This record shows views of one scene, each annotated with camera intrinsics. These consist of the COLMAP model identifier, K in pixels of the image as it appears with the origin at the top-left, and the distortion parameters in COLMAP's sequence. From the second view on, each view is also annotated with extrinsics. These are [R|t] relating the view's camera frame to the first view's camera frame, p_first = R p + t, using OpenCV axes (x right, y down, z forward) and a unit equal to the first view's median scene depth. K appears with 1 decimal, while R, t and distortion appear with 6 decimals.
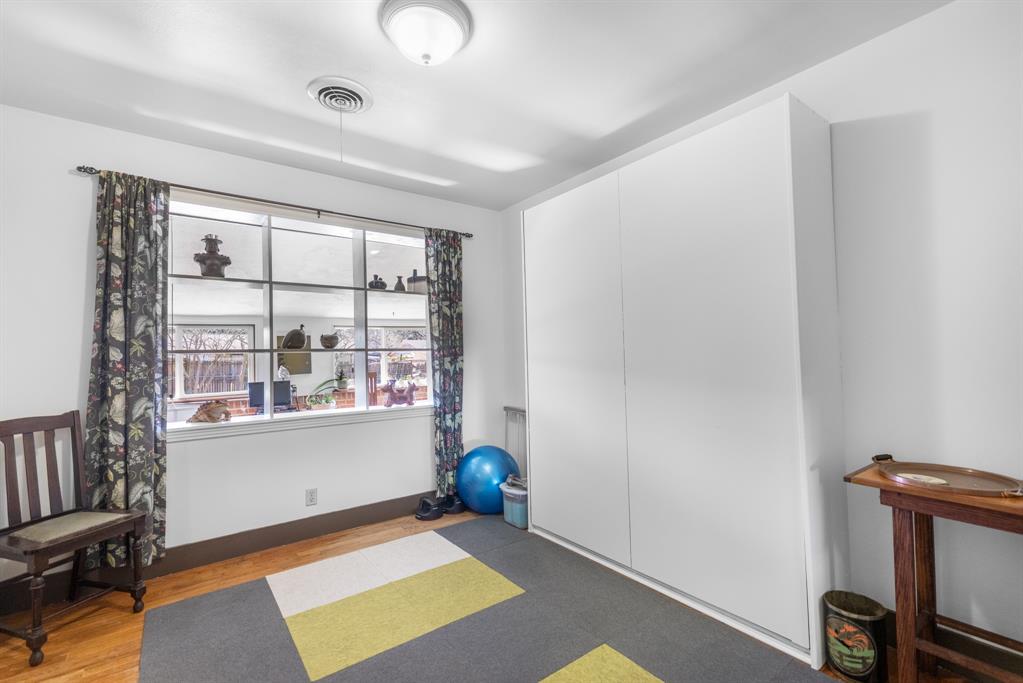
lens RADIAL K [[446.1, 0, 502.6], [0, 446.1, 342.4], [0, 0, 1]] dist [0.008981, -0.000189]
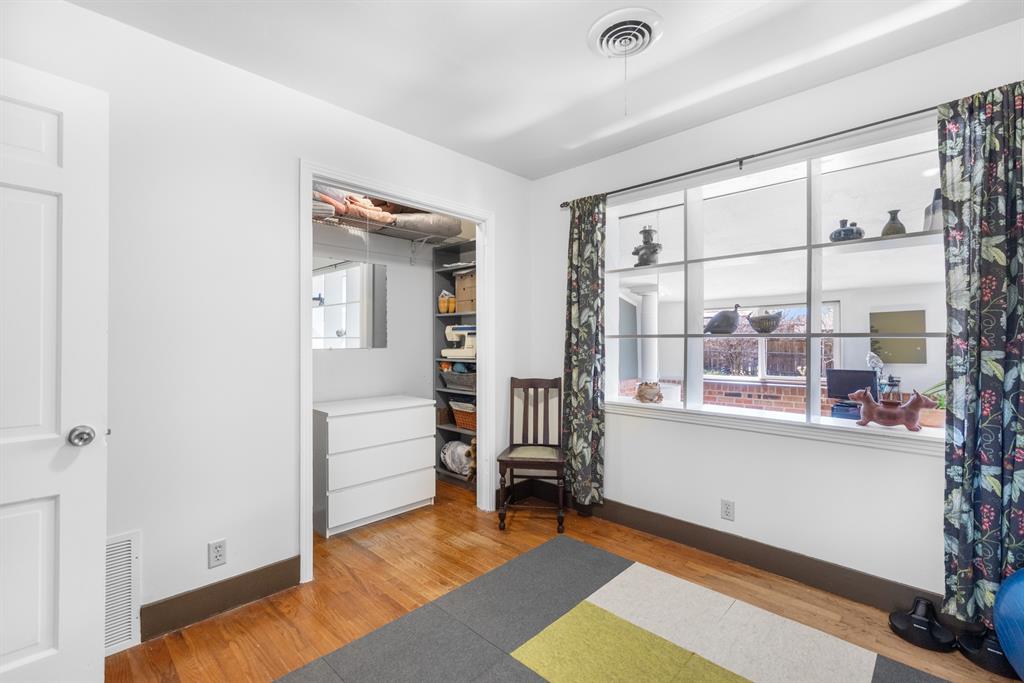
lens RADIAL K [[446.5, 0, 504.5], [0, 446.5, 344.7], [0, 0, 1]] dist [0.008981, -0.000189]
pose [[0.167271, 0.029797, -0.985461, 0.337007], [0.025235, 0.999086, 0.034492, -0.005052], [0.985588, -0.030638, 0.166367, 0.473909]]
